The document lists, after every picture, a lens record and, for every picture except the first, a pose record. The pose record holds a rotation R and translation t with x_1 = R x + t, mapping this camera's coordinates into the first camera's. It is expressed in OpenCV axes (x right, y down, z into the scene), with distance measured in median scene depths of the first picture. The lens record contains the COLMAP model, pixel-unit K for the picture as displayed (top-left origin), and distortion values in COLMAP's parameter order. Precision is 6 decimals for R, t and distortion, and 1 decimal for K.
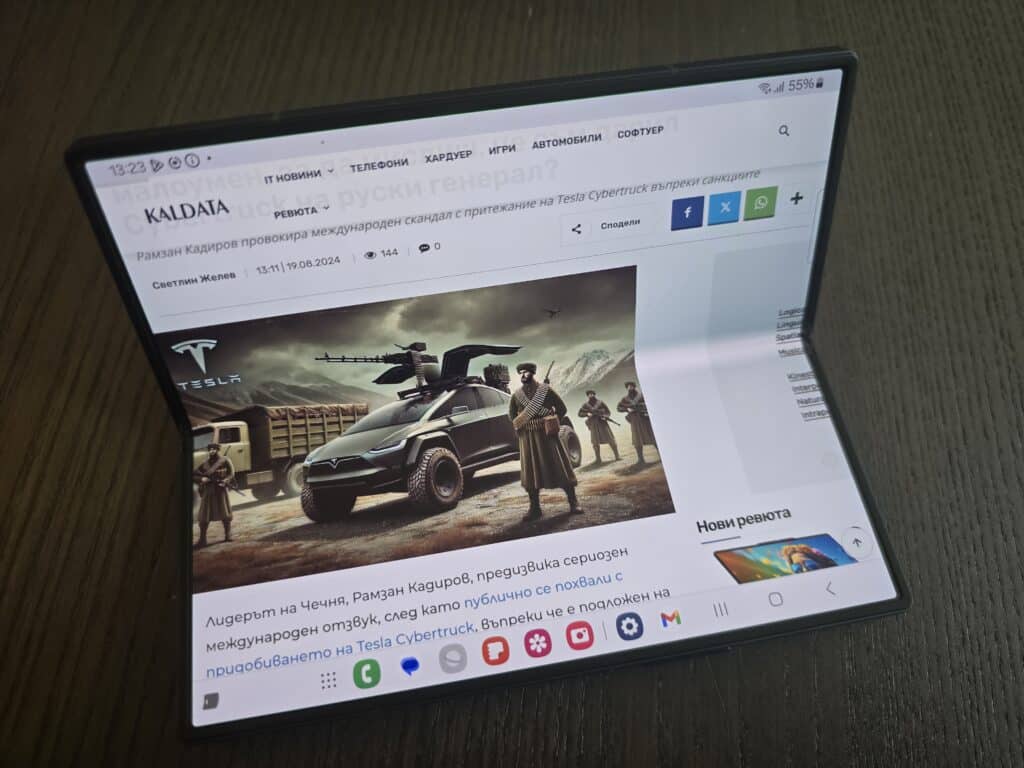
lens RADIAL K [[725.4, 0, 512.0], [0, 725.4, 384.0], [0, 0, 1]] dist [-0.011199, -0.005062]
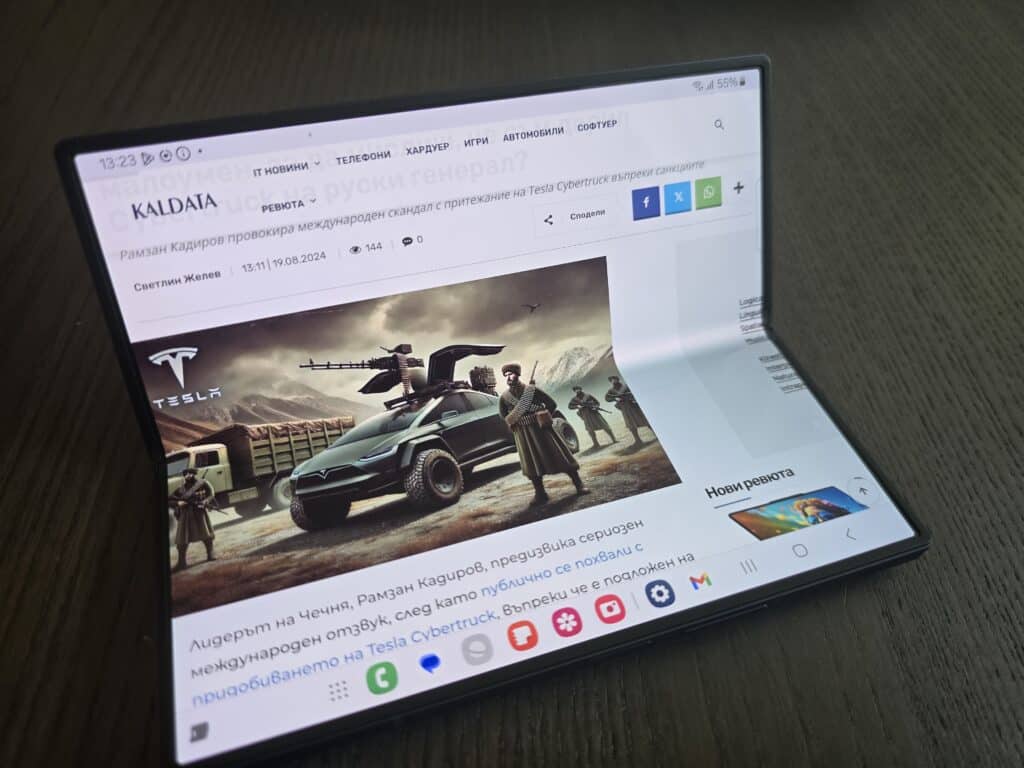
lens RADIAL K [[725.4, 0, 512.0], [0, 725.4, 384.0], [0, 0, 1]] dist [-0.011199, -0.005062]
pose [[0.989385, -0.087393, 0.116105, -0.107485], [0.114734, 0.960104, -0.255022, 0.279758], [-0.089186, 0.265636, 0.959939, 0.044446]]
